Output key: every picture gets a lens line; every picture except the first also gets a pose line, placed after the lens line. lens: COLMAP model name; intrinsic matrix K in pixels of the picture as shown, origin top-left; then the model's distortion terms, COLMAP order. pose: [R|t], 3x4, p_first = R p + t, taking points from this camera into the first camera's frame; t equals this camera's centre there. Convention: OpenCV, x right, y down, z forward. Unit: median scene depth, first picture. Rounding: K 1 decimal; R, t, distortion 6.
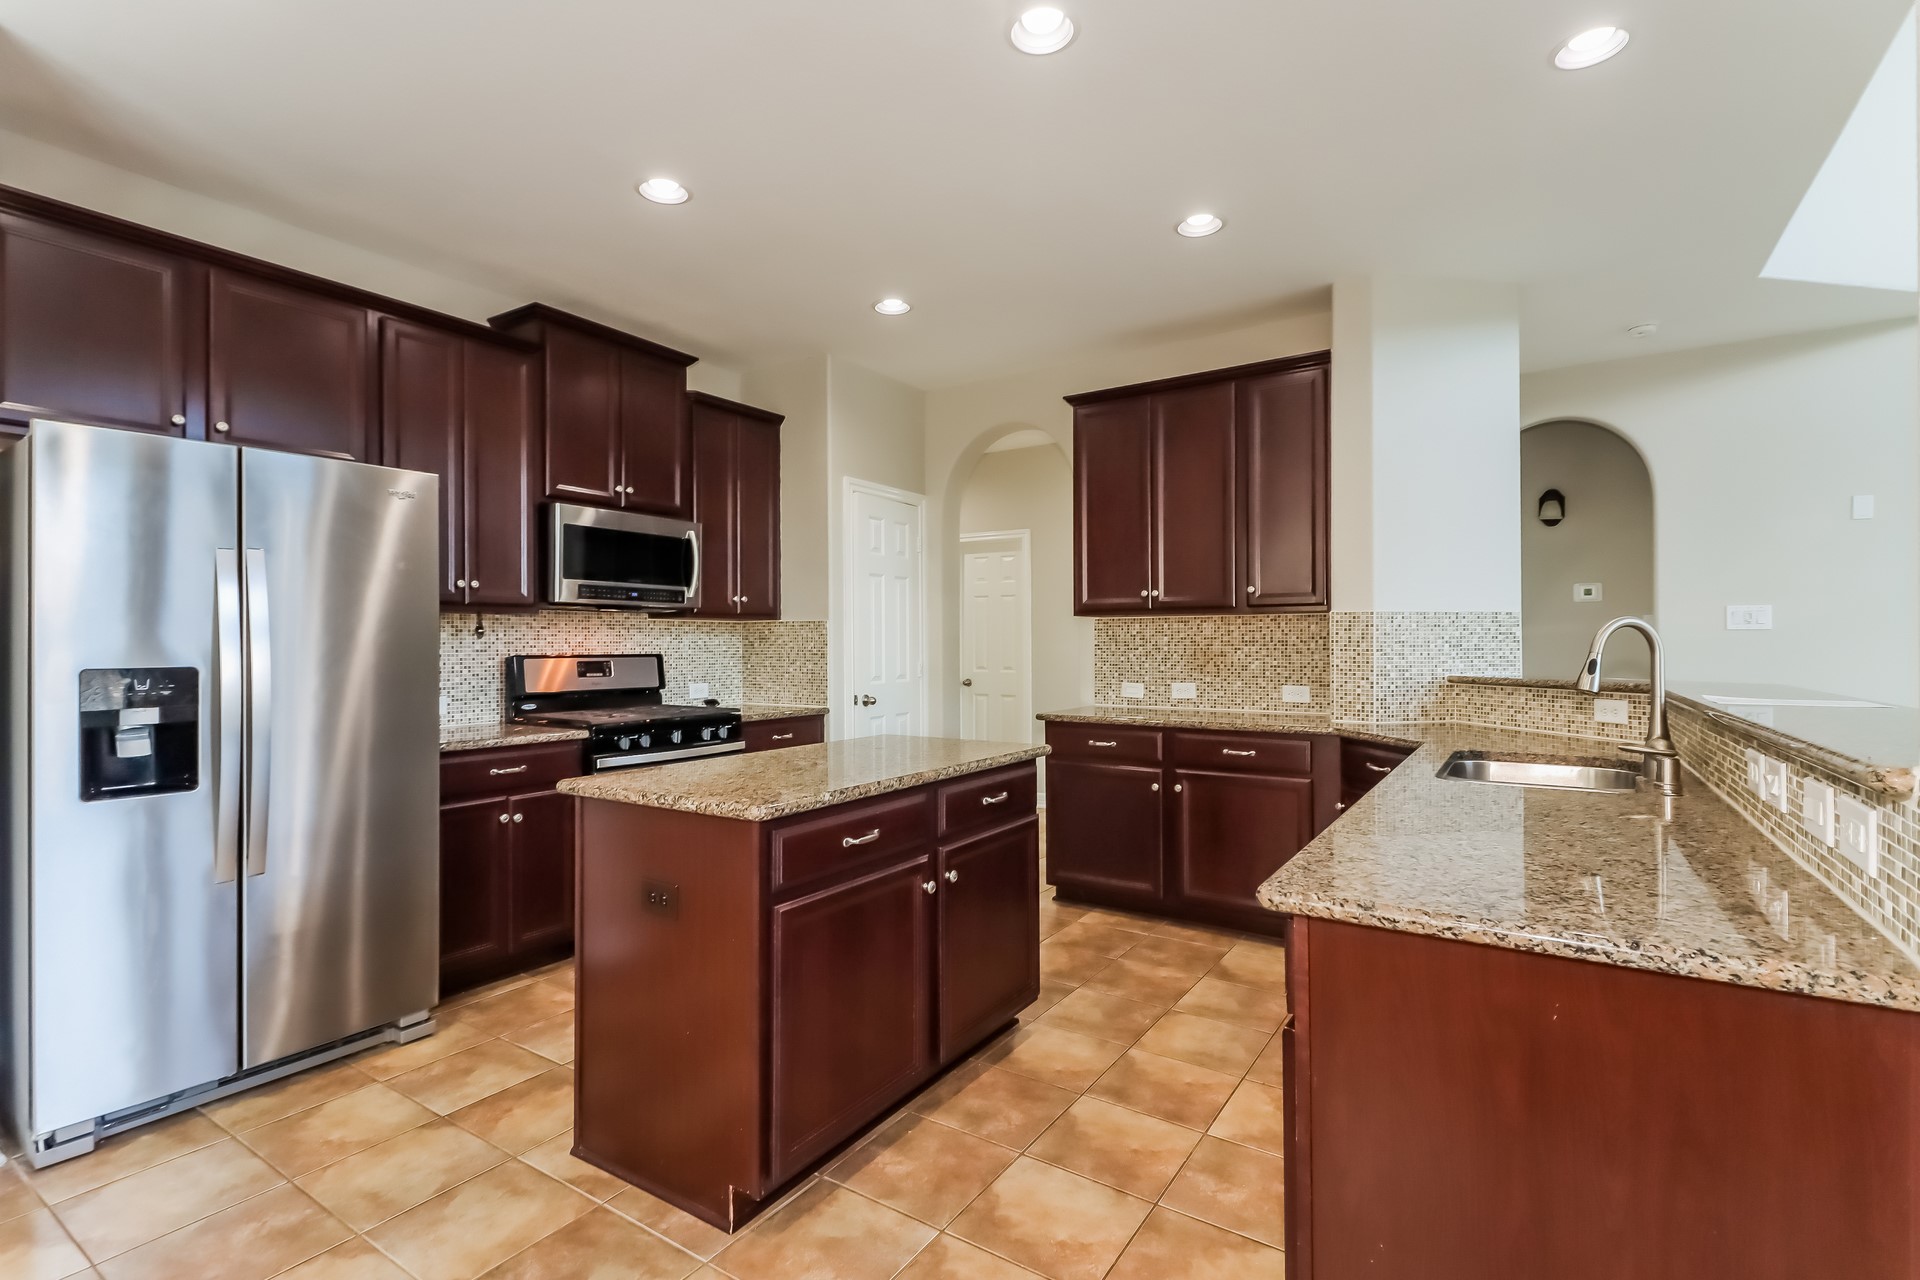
lens RADIAL K [[892.3, 0, 960.0], [0, 892.3, 640.0], [0, 0, 1]] dist [0.000127, 0.000144]
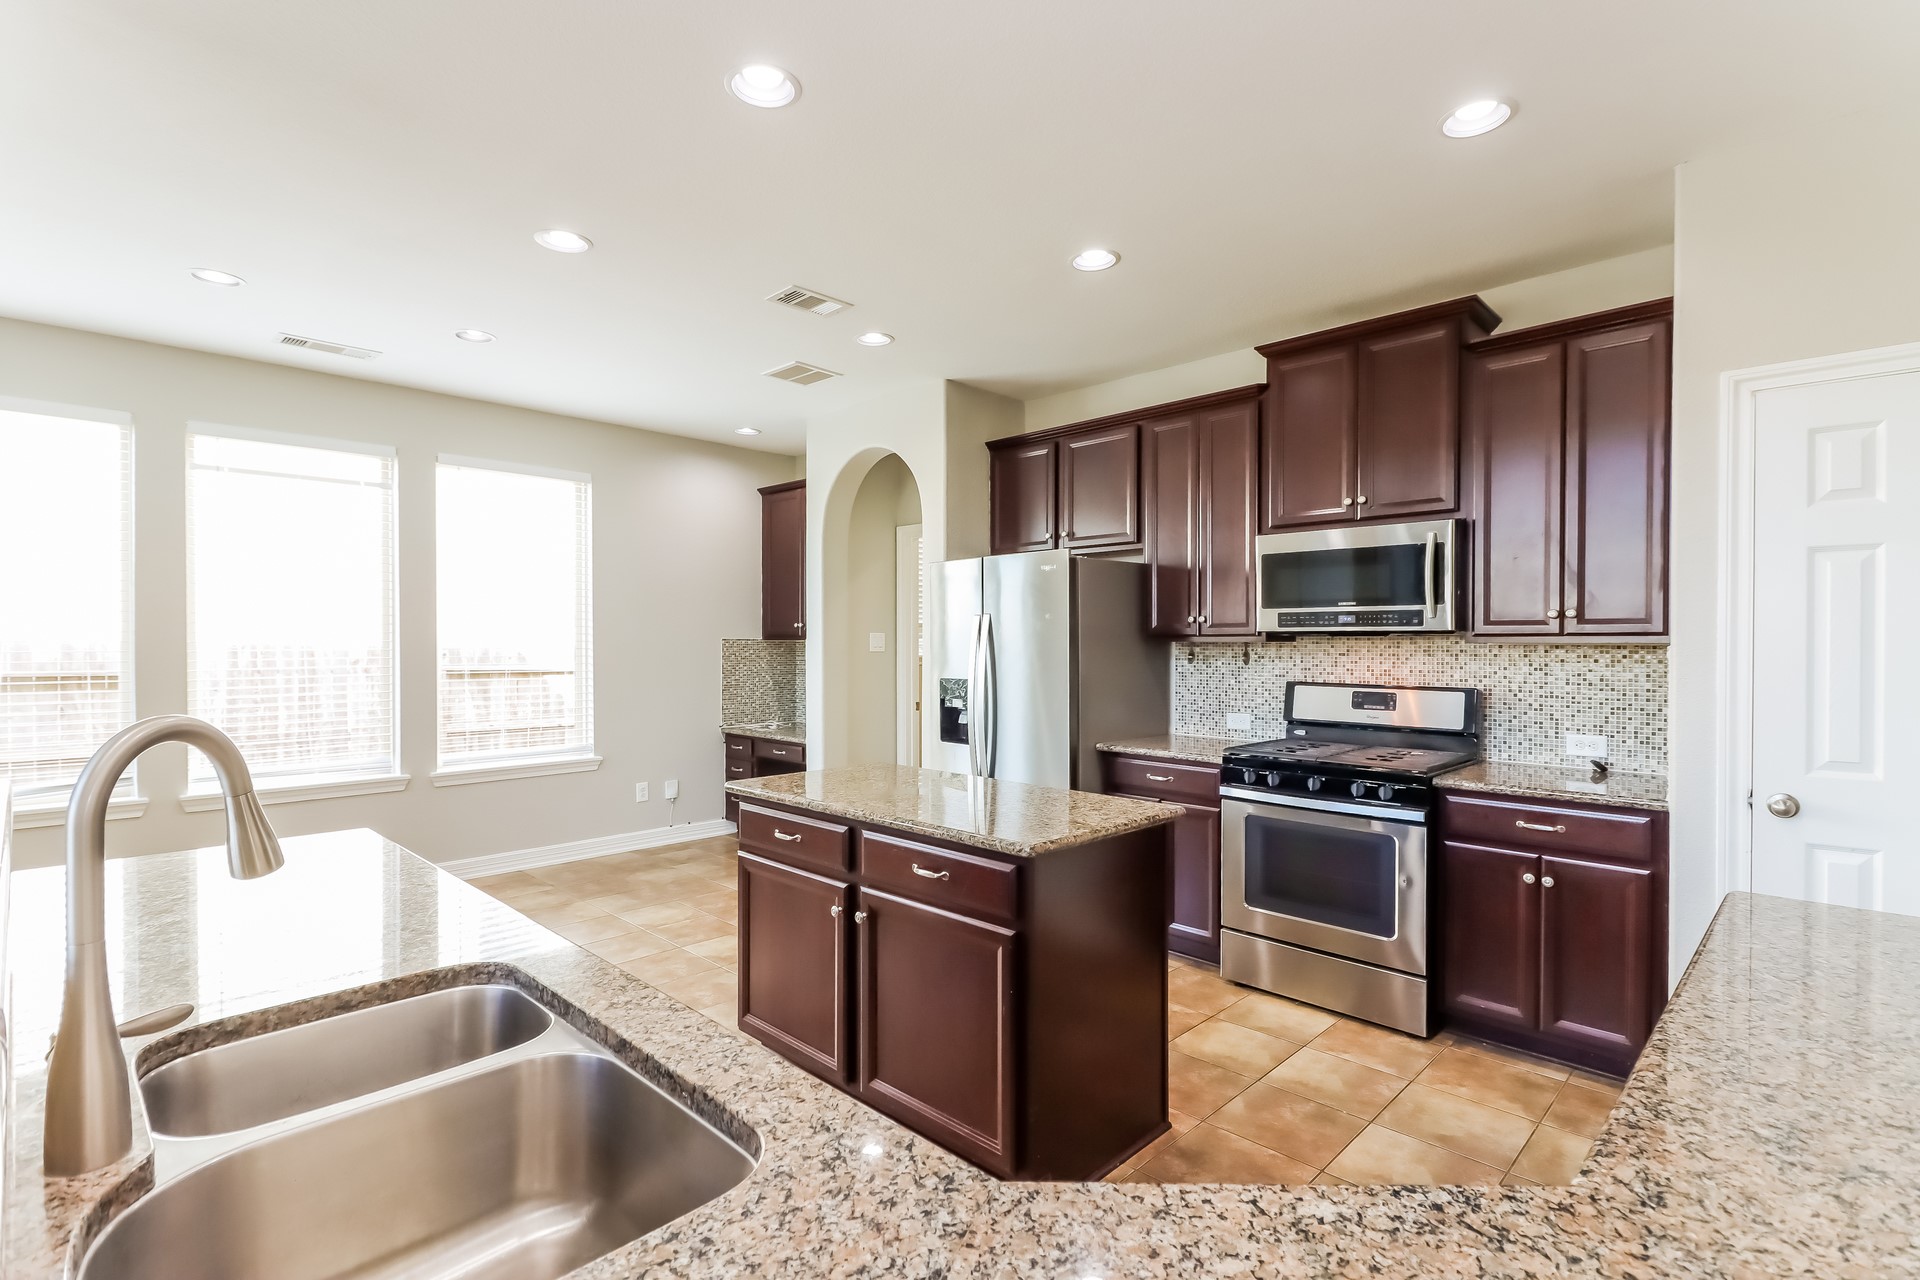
lens RADIAL K [[892.3, 0, 960.0], [0, 892.3, 640.0], [0, 0, 1]] dist [0.000127, 0.000144]
pose [[-0.207991, 0.002720, -0.978127, 0.569440], [0.004725, 0.999987, 0.001776, -0.033097], [0.978119, -0.004252, -0.208001, 0.790498]]
